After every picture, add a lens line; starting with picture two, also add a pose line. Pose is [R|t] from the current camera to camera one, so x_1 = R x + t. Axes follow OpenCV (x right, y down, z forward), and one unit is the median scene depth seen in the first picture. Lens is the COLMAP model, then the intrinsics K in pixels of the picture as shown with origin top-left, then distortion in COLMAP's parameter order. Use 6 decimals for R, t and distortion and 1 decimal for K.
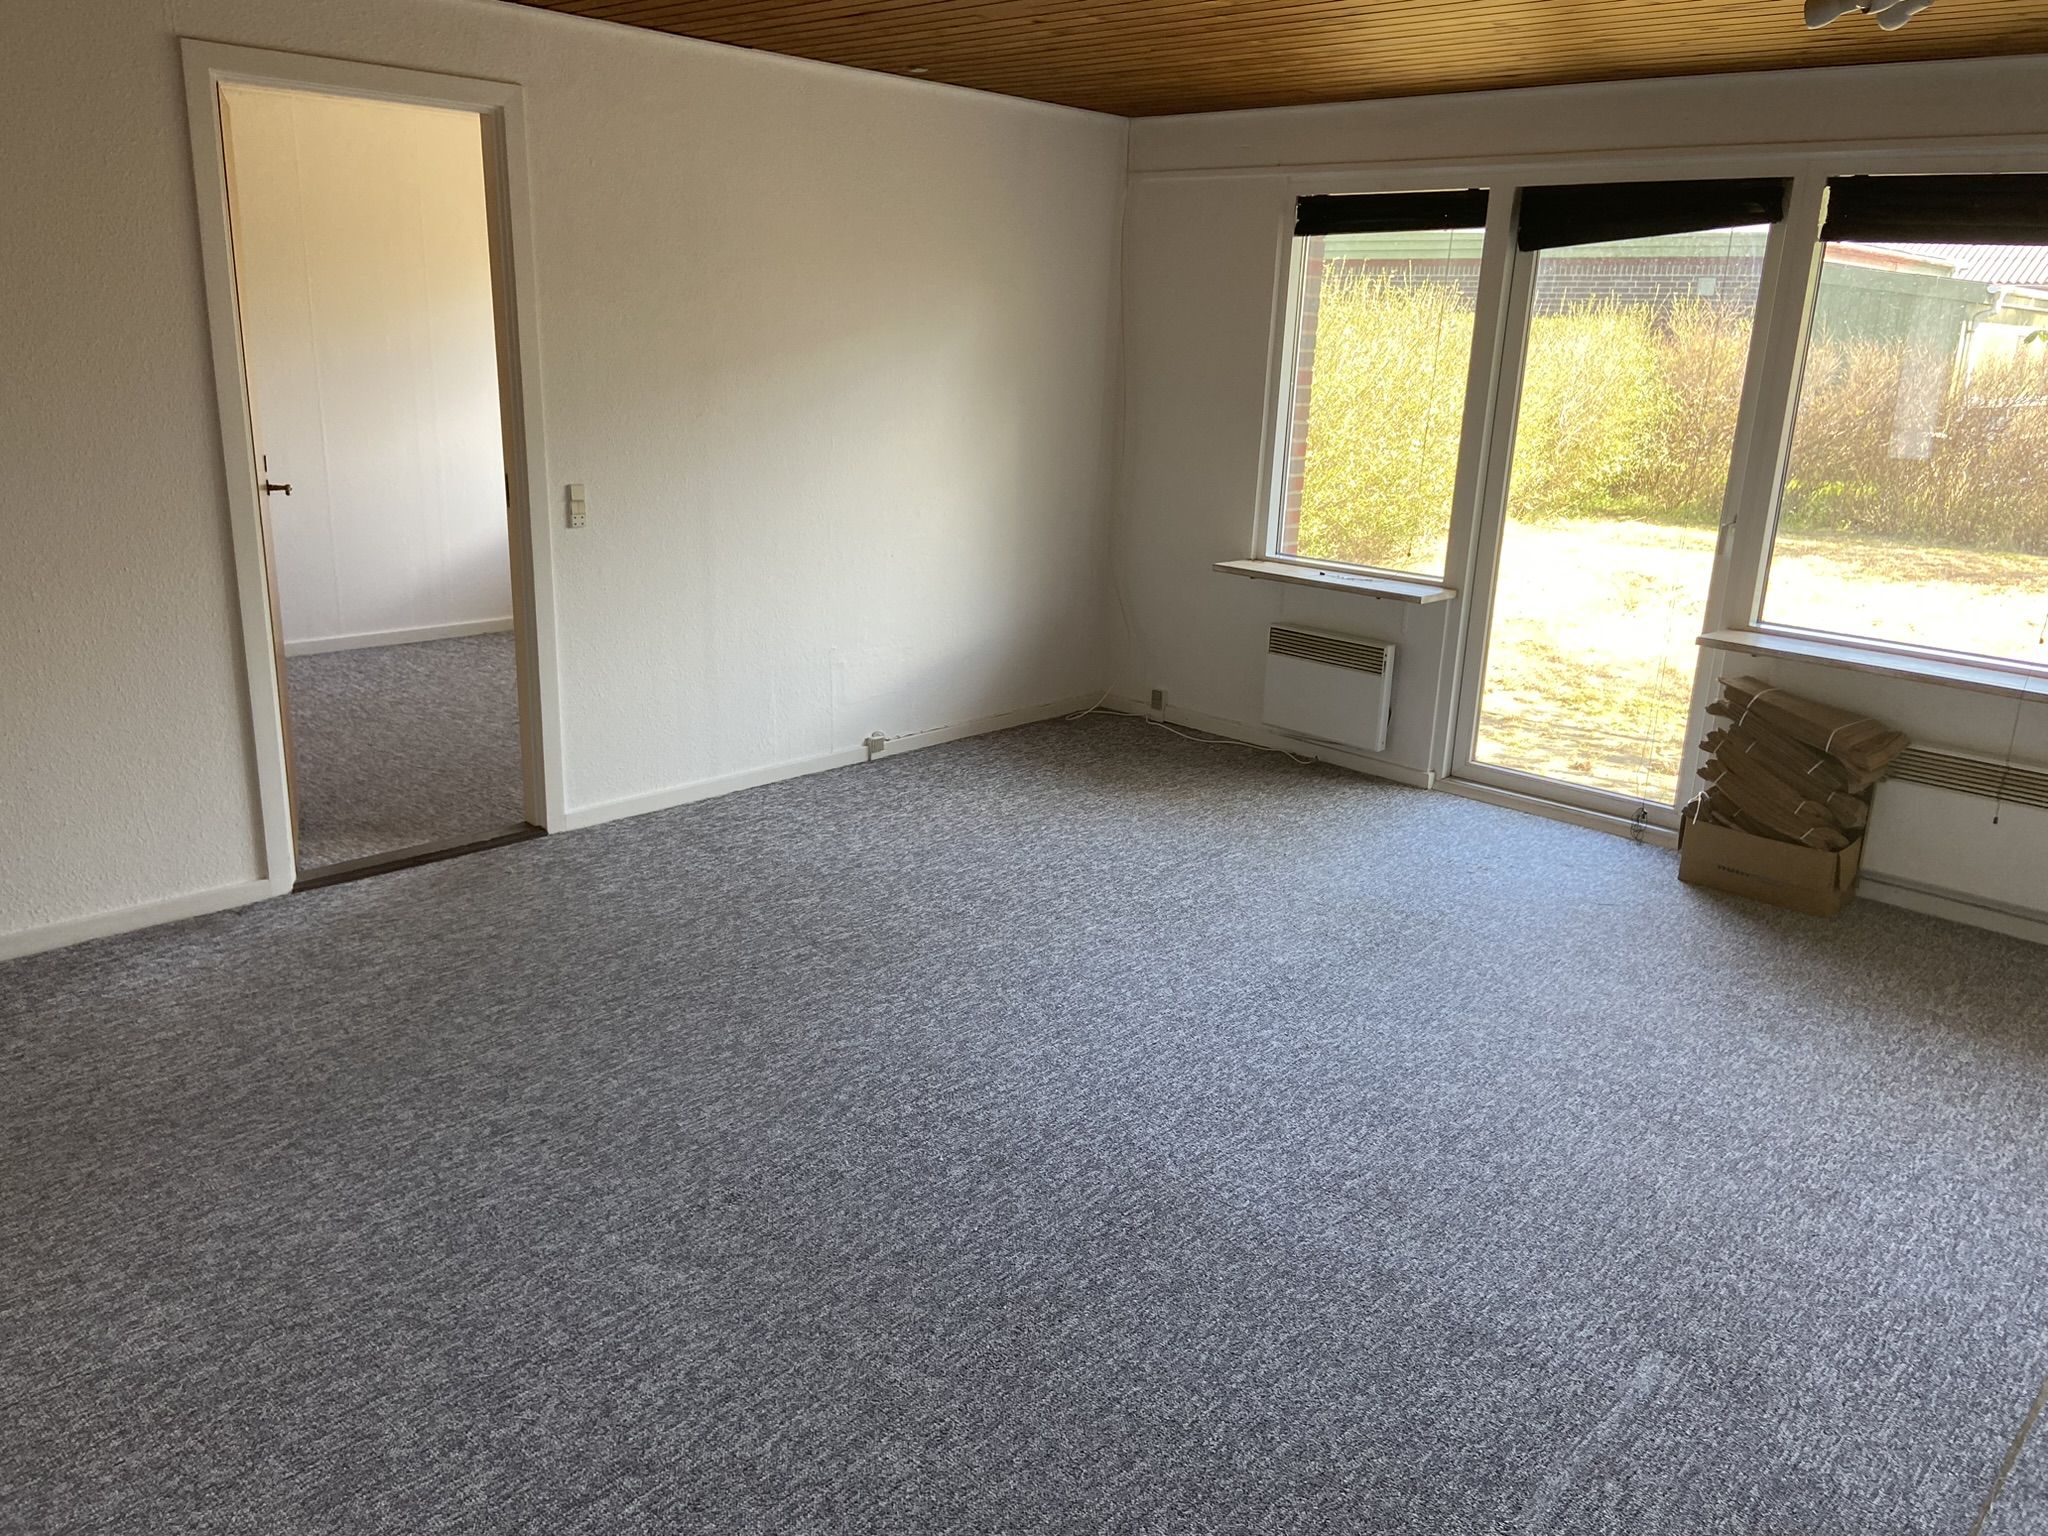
lens RADIAL K [[1418.9, 0, 1024.0], [0, 1418.9, 768.0], [0, 0, 1]] dist [0.114633, -0.124354]
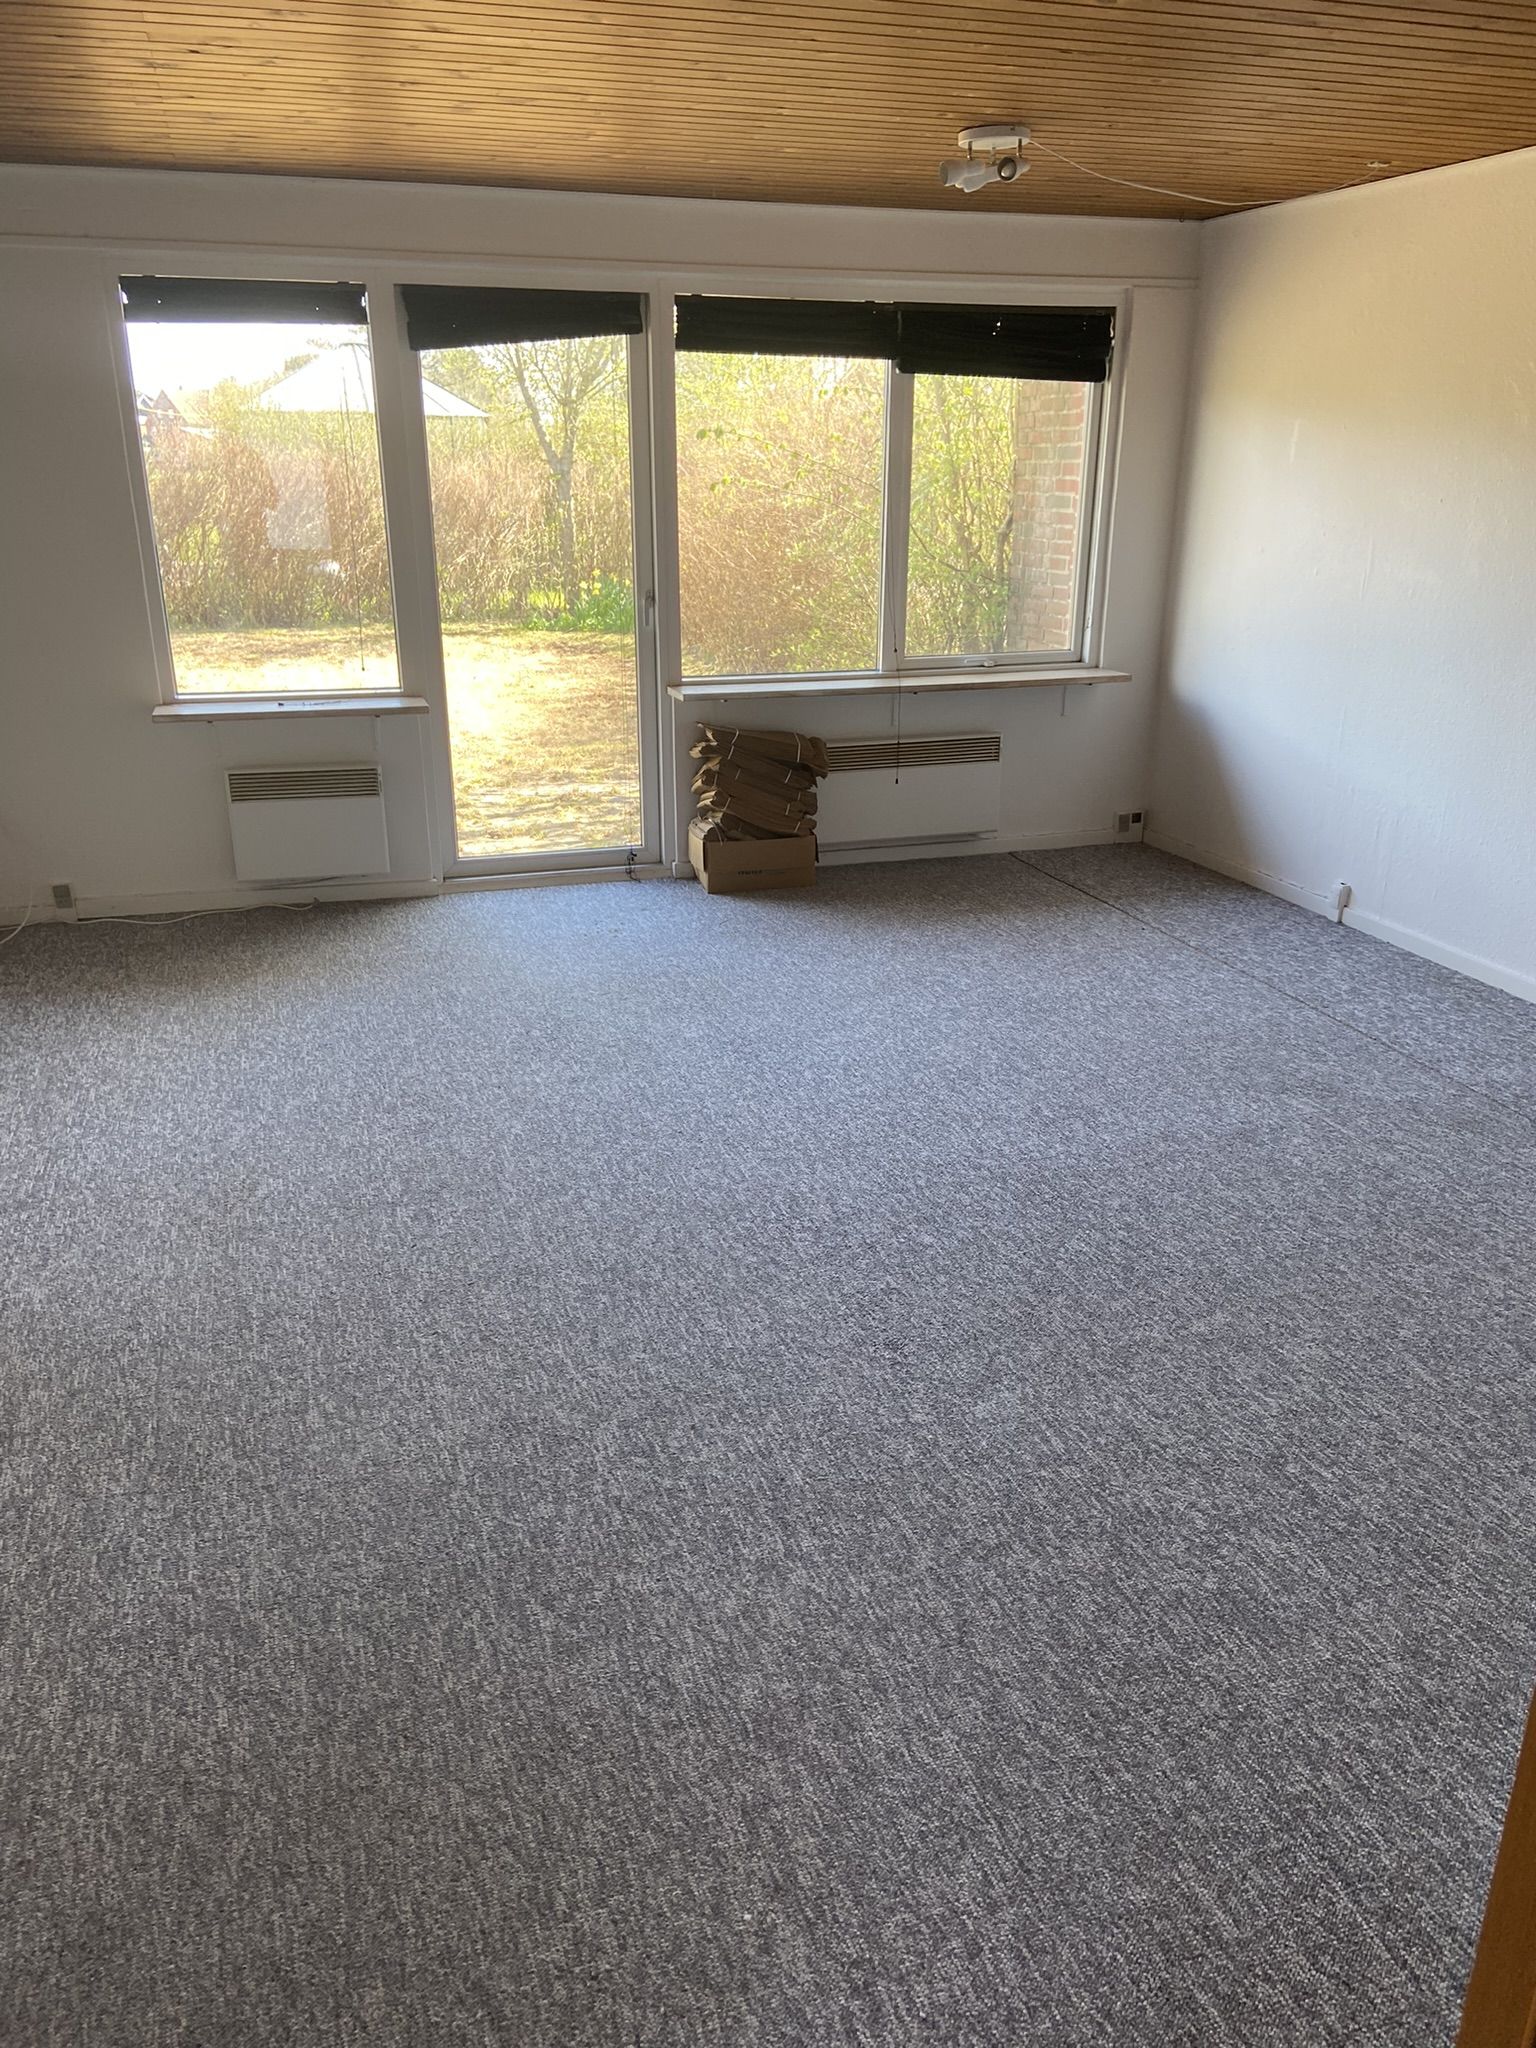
lens RADIAL K [[1418.9, 0, 768.0], [0, 1418.9, 1024.0], [0, 0, 1]] dist [0.114633, -0.124354]
pose [[0.539416, -0.344438, 0.768370, -0.464409], [0.269492, 0.935133, 0.230002, -0.080166], [-0.797750, 0.083002, 0.597249, 0.227322]]
